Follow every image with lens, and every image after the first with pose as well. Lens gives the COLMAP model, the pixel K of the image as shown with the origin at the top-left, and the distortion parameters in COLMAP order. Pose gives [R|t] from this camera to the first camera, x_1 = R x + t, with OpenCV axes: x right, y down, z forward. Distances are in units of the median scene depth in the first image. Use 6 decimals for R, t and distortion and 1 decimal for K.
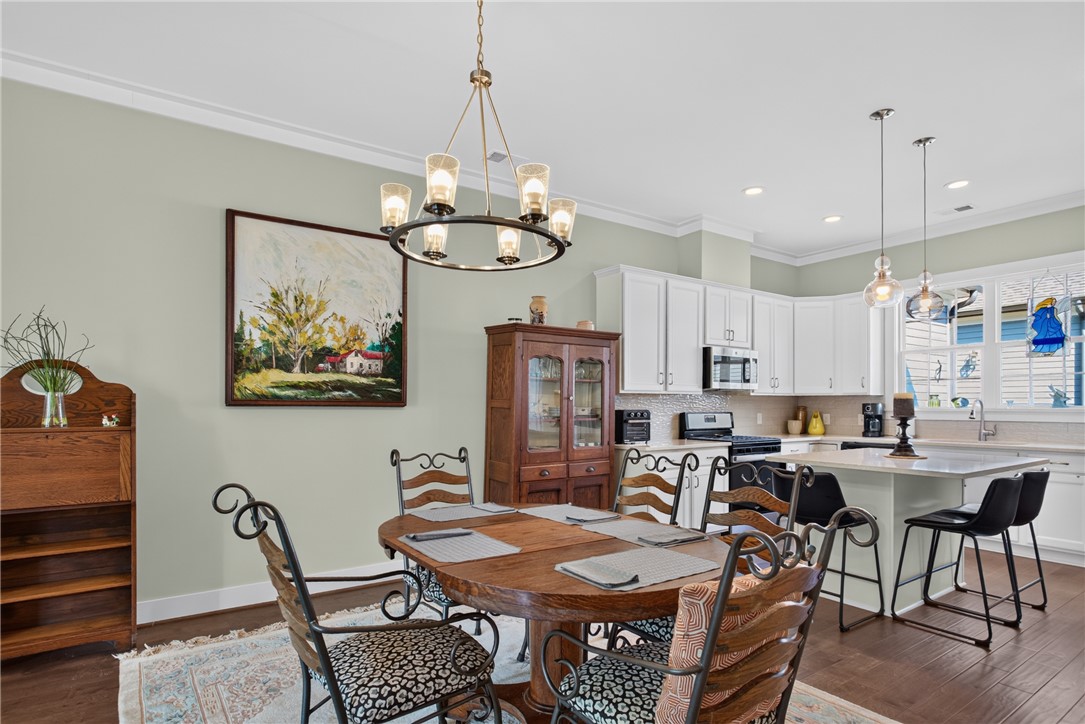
lens RADIAL K [[565.4, 0, 527.3], [0, 565.4, 406.3], [0, 0, 1]] dist [-0.013625, 0.005061]
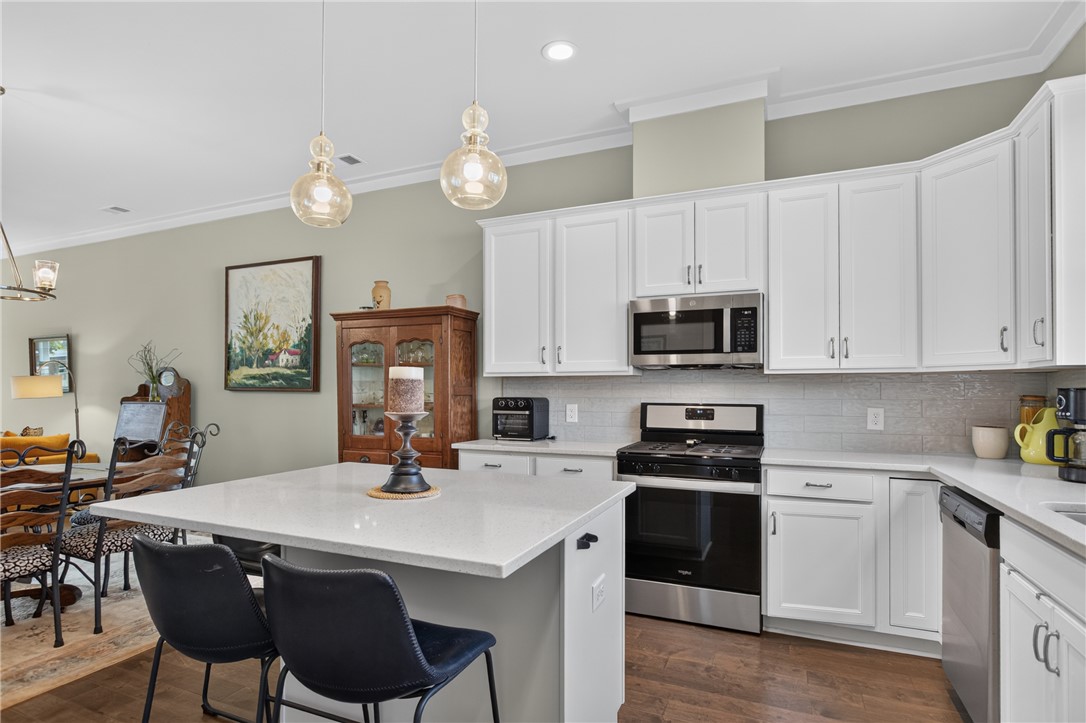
lens RADIAL K [[566.0, 0, 544.0], [0, 566.0, 385.7], [0, 0, 1]] dist [-0.013625, 0.005061]
pose [[0.536156, -0.006234, -0.844096, 0.883240], [-0.004505, 0.999937, -0.010246, -0.002228], [0.844107, 0.009296, 0.536094, 0.621505]]
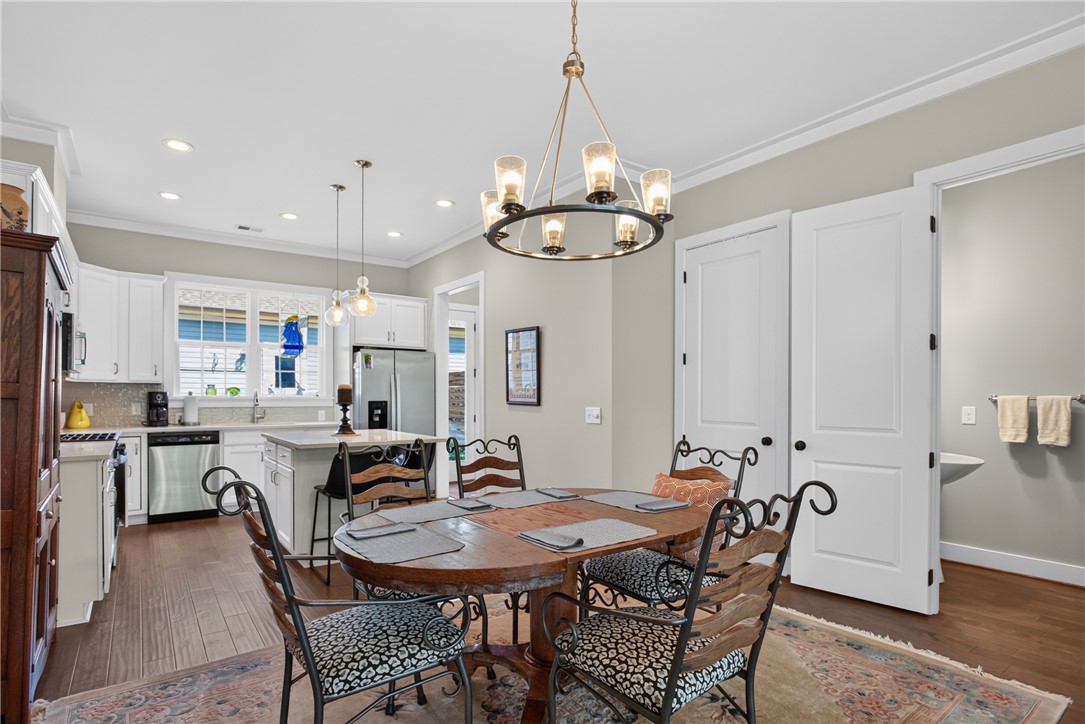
lens RADIAL K [[565.4, 0, 532.8], [0, 565.4, 394.6], [0, 0, 1]] dist [-0.013625, 0.005061]
pose [[-0.026744, 0.001004, 0.999642, -0.454828], [-0.000980, 0.999999, -0.001031, 0.000005], [-0.999642, -0.001007, -0.026743, 0.456596]]
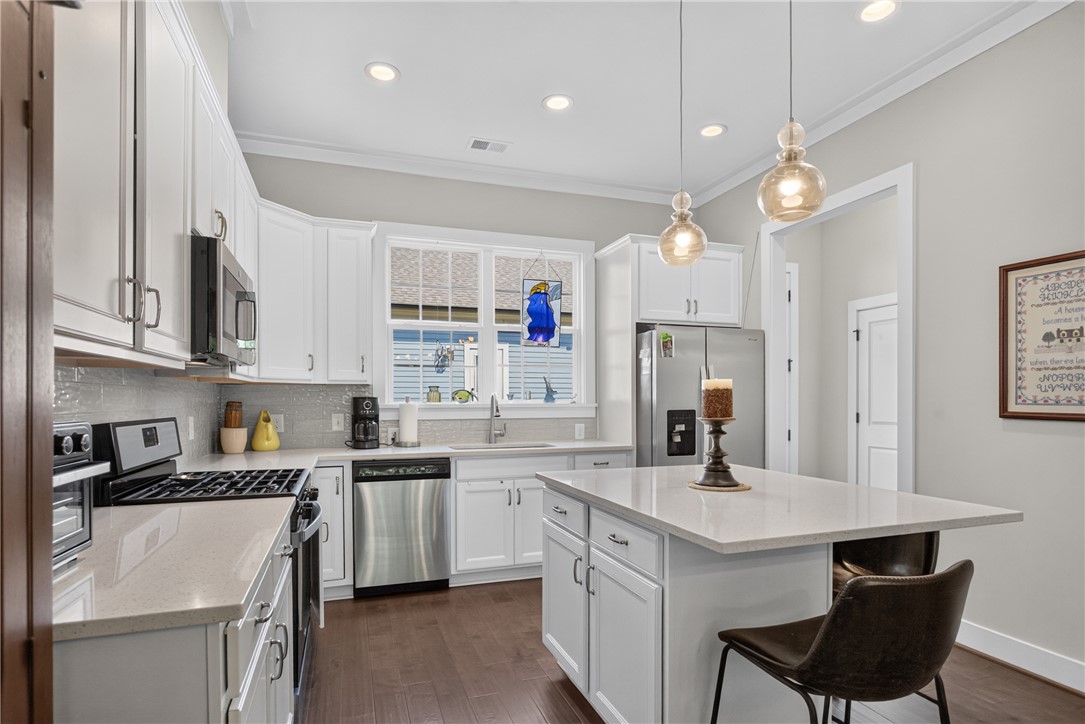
lens RADIAL K [[565.4, 0, 539.6], [0, 565.4, 401.4], [0, 0, 1]] dist [-0.013625, 0.005061]
pose [[0.251171, -0.004561, 0.967932, 0.031849], [0.003556, 0.999986, 0.003789, -0.002156], [-0.967936, 0.002490, 0.251184, 0.770391]]
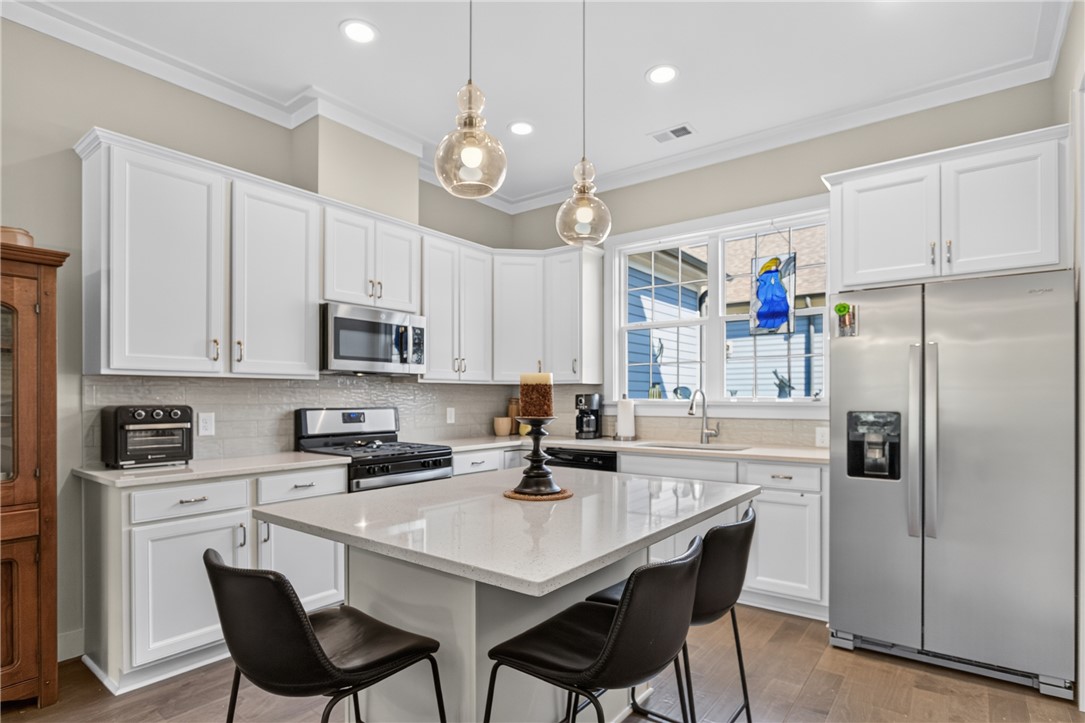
lens RADIAL K [[565.4, 0, 543.2], [0, 565.4, 397.6], [0, 0, 1]] dist [-0.013625, 0.005061]
pose [[0.945076, -0.001068, 0.326850, 0.373765], [0.001585, 0.999998, -0.001315, -0.000164], [-0.326848, 0.001761, 0.945075, 0.367138]]
